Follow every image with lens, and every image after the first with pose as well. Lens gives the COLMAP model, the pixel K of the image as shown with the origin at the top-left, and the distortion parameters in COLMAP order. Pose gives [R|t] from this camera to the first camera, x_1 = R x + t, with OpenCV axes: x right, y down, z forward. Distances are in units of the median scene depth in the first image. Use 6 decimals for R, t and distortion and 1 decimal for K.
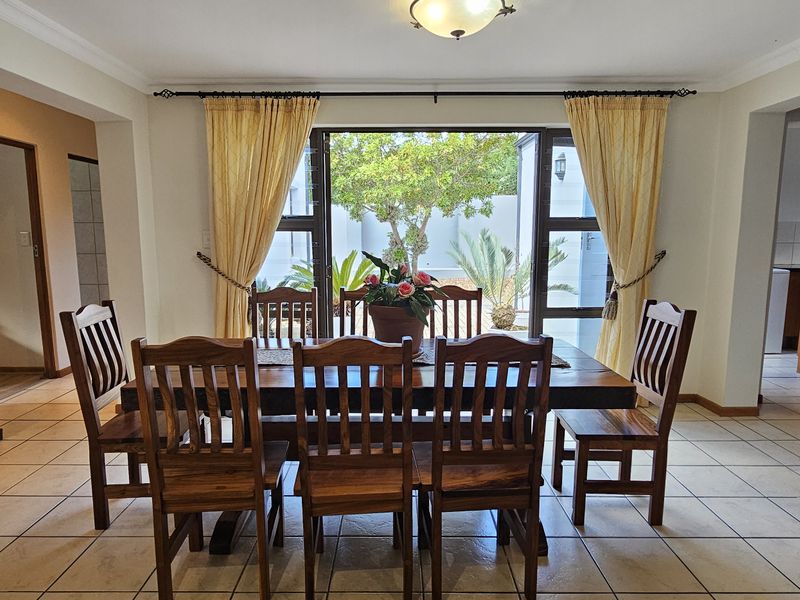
lens RADIAL K [[523.7, 0, 395.2], [0, 523.7, 303.7], [0, 0, 1]] dist [0.001129, -0.000505]
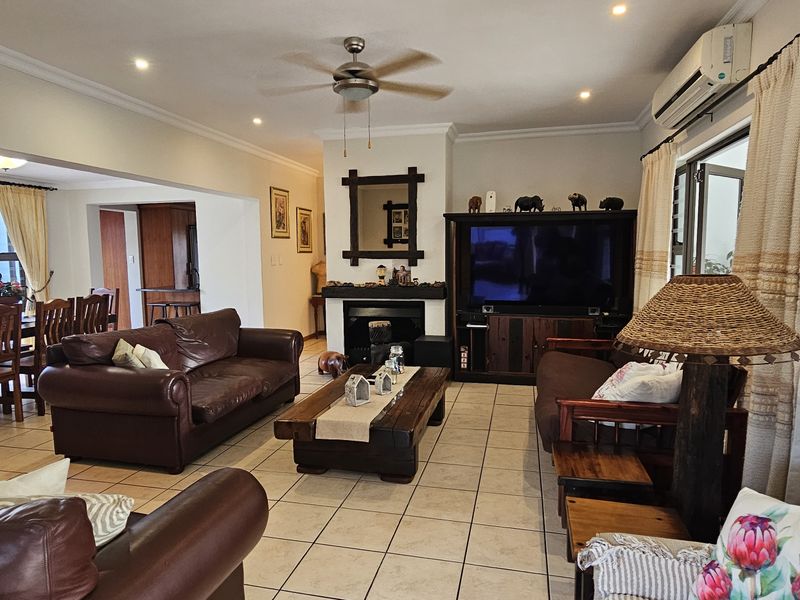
lens RADIAL K [[523.7, 0, 395.2], [0, 523.7, 303.7], [0, 0, 1]] dist [0.001129, -0.000505]
pose [[0.237433, -0.096553, 0.966594, -1.049073], [0.147385, 0.987109, 0.062399, 0.080561], [-0.960158, 0.127646, 0.248602, -0.635883]]
